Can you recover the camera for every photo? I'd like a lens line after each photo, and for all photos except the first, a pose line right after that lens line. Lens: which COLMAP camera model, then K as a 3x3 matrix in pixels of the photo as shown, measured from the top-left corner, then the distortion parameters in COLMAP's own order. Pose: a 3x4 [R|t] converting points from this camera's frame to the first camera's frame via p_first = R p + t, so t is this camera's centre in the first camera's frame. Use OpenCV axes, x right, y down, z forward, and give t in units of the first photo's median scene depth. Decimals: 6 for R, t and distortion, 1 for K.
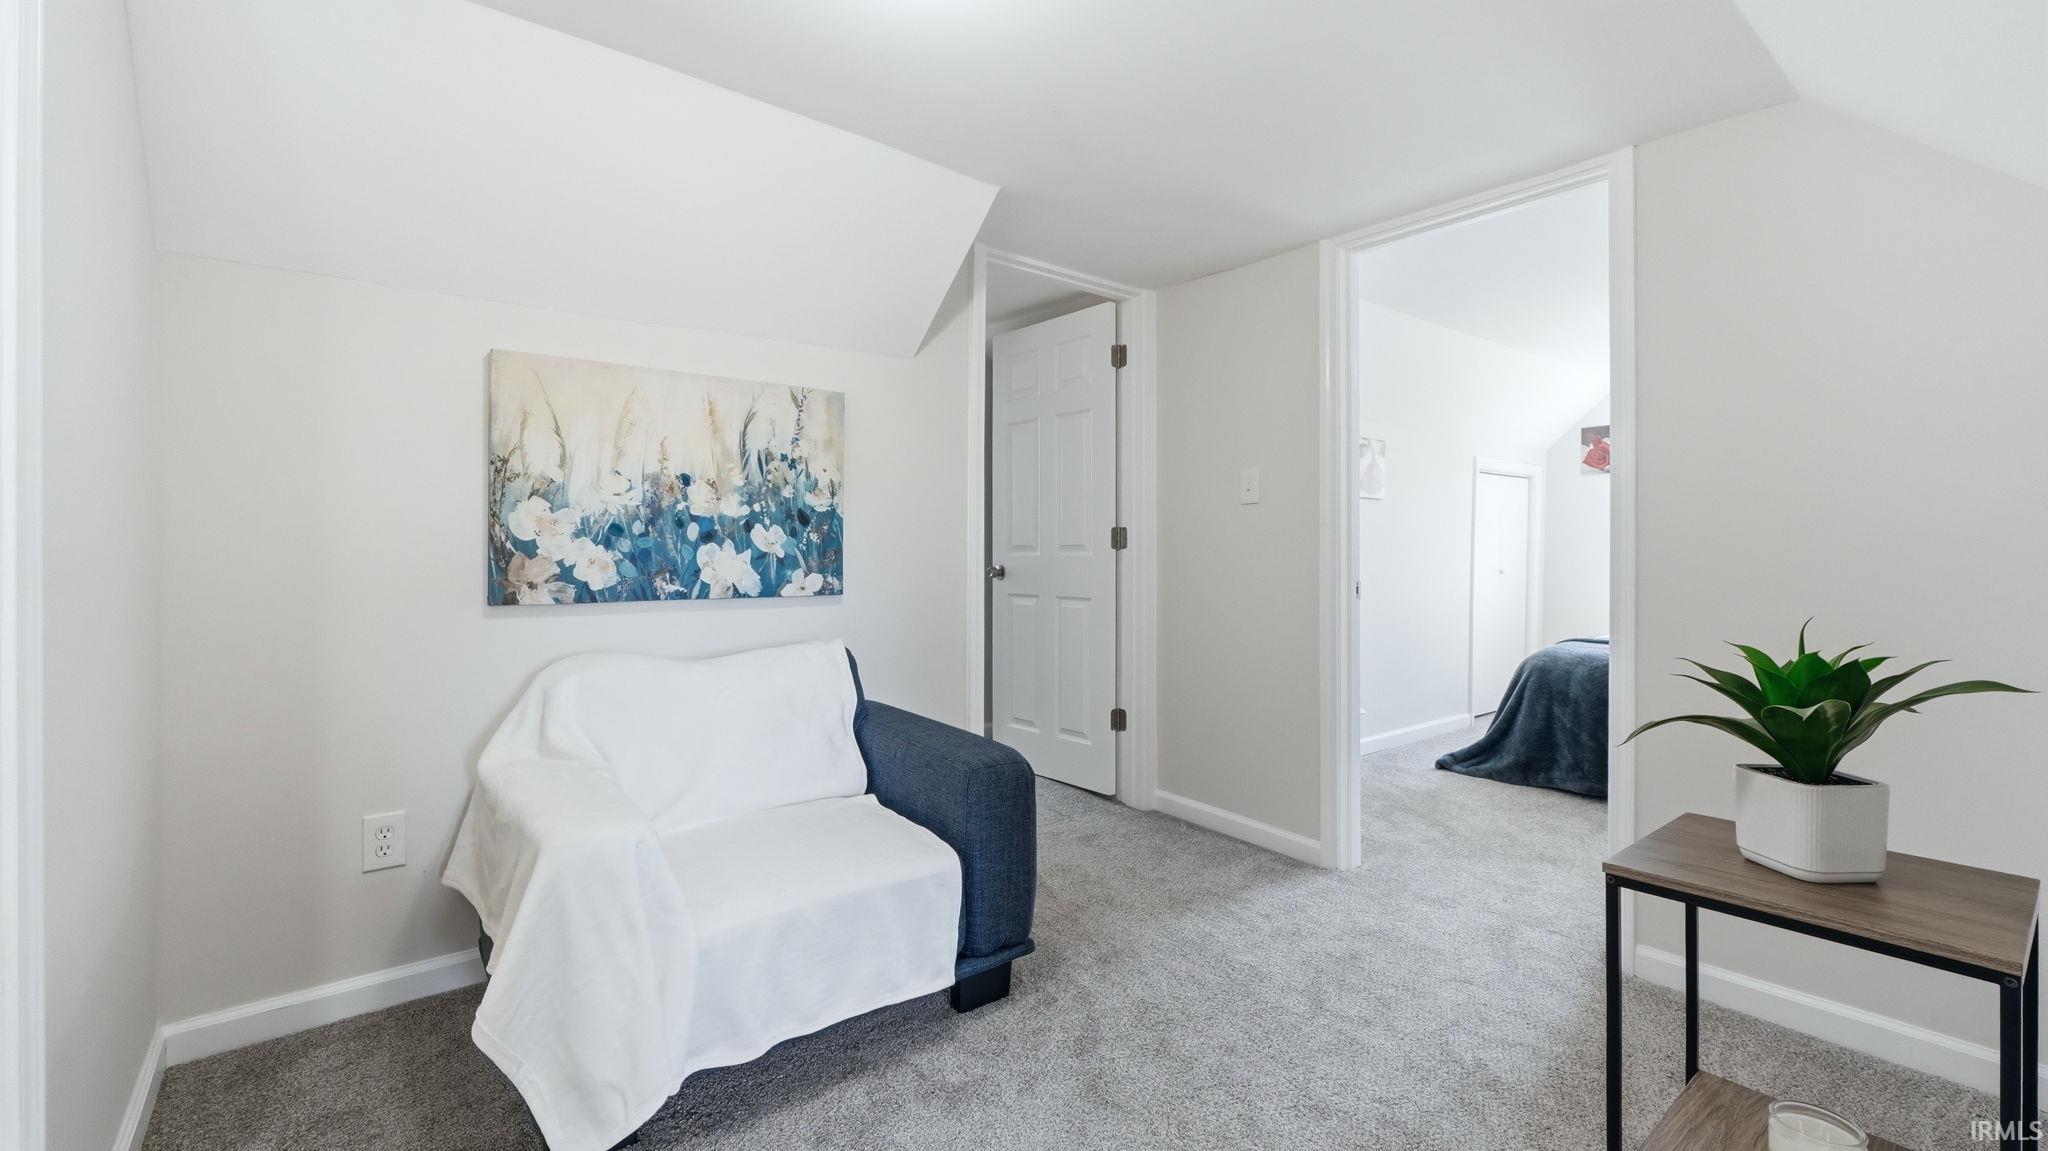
lens RADIAL K [[855.6, 0, 1016.8], [0, 855.6, 566.7], [0, 0, 1]] dist [-0.001427, -0.000041]
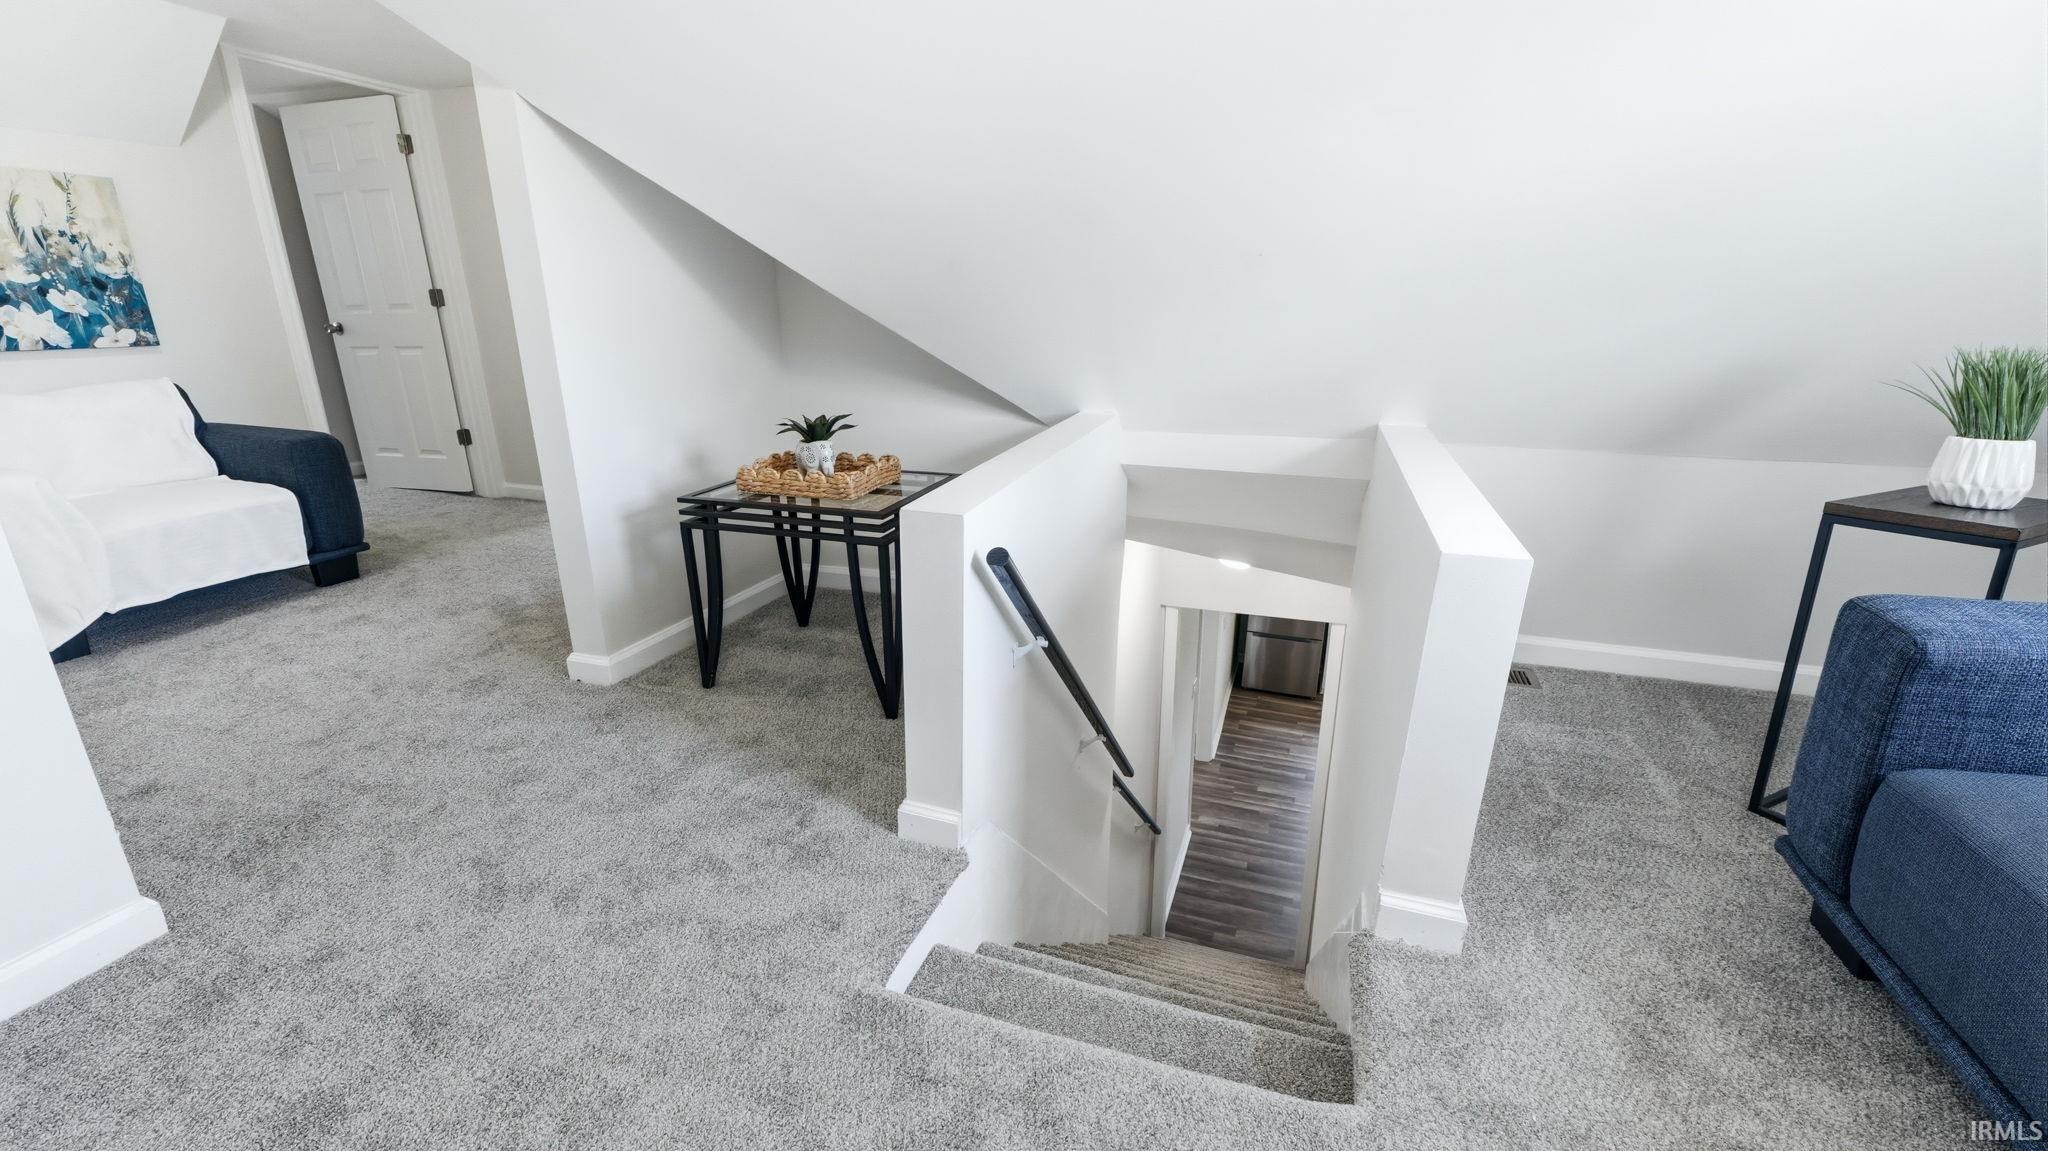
lens RADIAL K [[853.2, 0, 1024.6], [0, 853.2, 571.1], [0, 0, 1]] dist [-0.001069, -0.000320]
pose [[0.843136, -0.171683, 0.509556, 0.197440], [0.024694, 0.959020, 0.282260, 0.029991], [-0.537133, -0.225401, 0.812824, -0.888526]]
